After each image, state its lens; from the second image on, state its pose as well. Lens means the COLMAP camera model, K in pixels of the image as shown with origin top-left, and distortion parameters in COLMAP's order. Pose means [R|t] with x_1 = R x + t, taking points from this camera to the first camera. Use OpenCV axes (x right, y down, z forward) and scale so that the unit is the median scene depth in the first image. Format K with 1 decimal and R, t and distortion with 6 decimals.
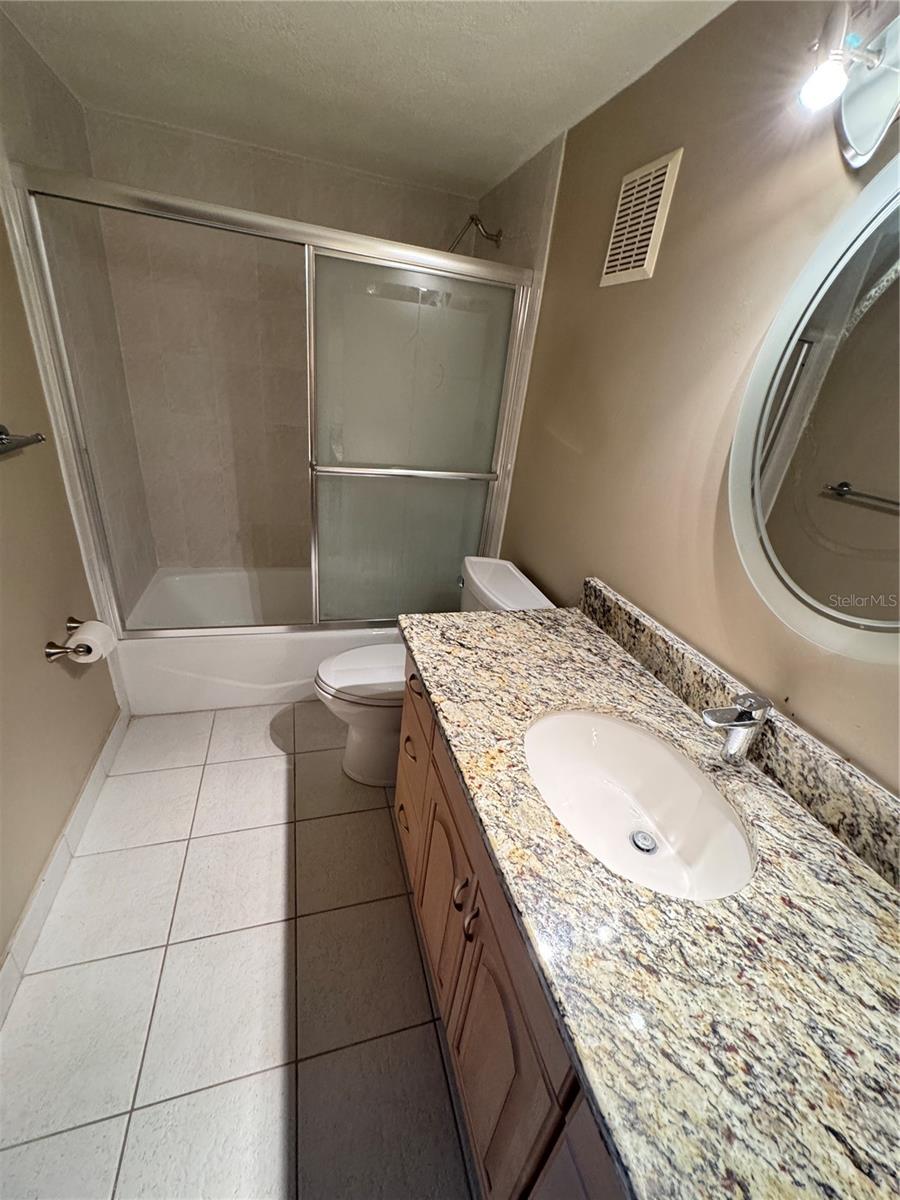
lens RADIAL K [[481.4, 0, 454.6], [0, 481.4, 603.3], [0, 0, 1]] dist [-0.000647, 0.000906]
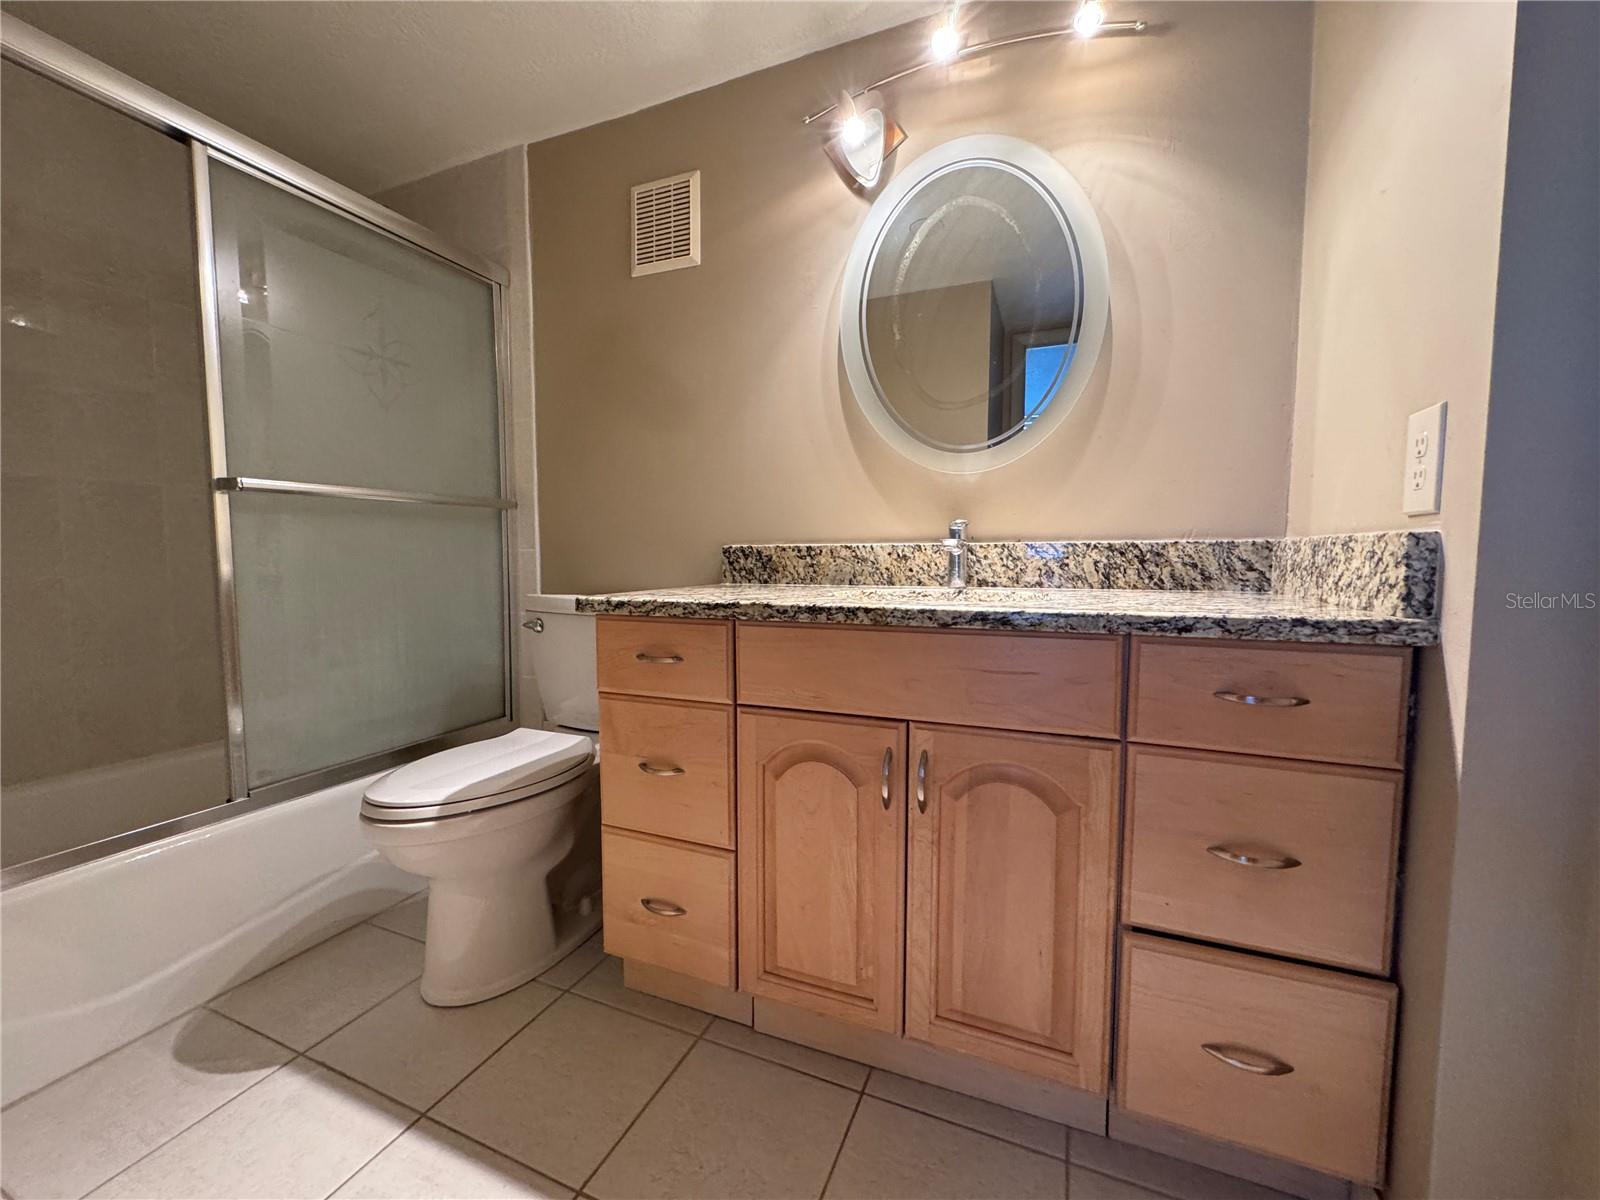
lens RADIAL K [[641.9, 0, 806.7], [0, 641.9, 596.4], [0, 0, 1]] dist [-0.000647, 0.000906]
pose [[0.631230, -0.171047, 0.756499, -0.709879], [0.403681, 0.905307, -0.132142, 0.324463], [-0.662261, 0.388796, 0.640506, 0.186544]]
